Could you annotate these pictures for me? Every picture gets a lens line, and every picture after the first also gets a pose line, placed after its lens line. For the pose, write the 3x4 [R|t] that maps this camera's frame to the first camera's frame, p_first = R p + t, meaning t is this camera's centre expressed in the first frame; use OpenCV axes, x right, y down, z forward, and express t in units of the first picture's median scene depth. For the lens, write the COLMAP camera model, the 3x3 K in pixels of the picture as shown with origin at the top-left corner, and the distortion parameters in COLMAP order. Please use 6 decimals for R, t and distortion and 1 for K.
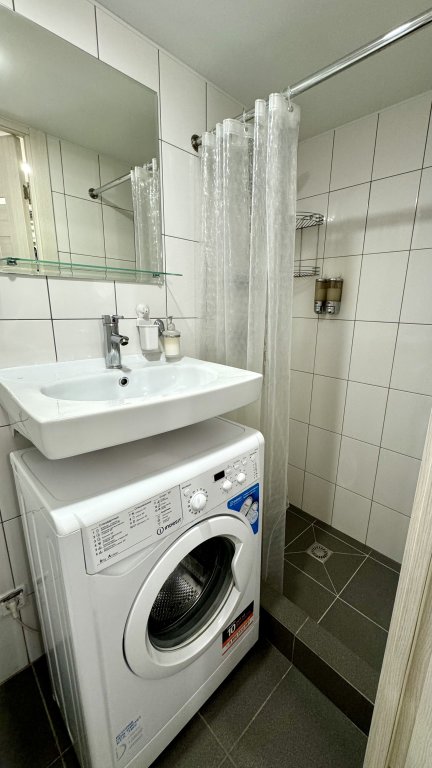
lens RADIAL K [[304.5, 0, 222.8], [0, 304.5, 380.0], [0, 0, 1]] dist [0.000457, 0.000796]
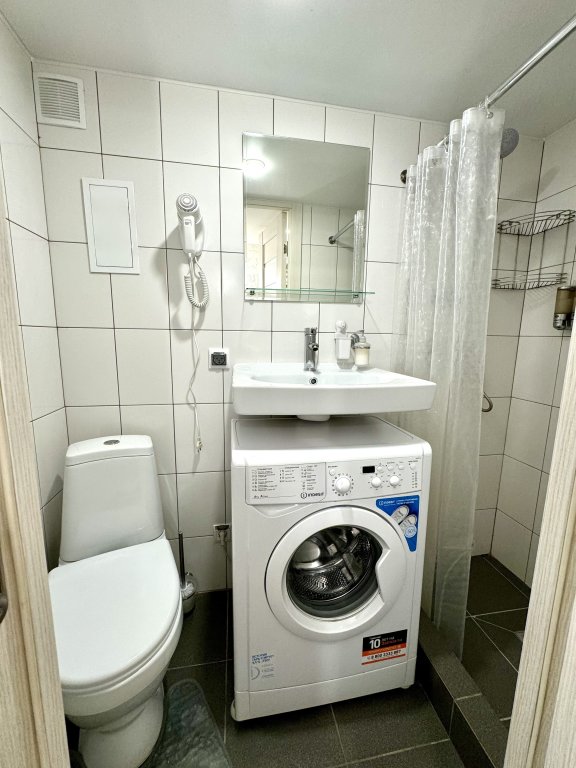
lens RADIAL K [[305.4, 0, 286.1], [0, 305.4, 385.5], [0, 0, 1]] dist [0.001193, 0.000976]
pose [[0.813065, 0.081527, -0.576436, 0.286585], [-0.142000, 0.988013, -0.060555, 0.109362], [0.564589, 0.131089, 0.814896, -0.055044]]
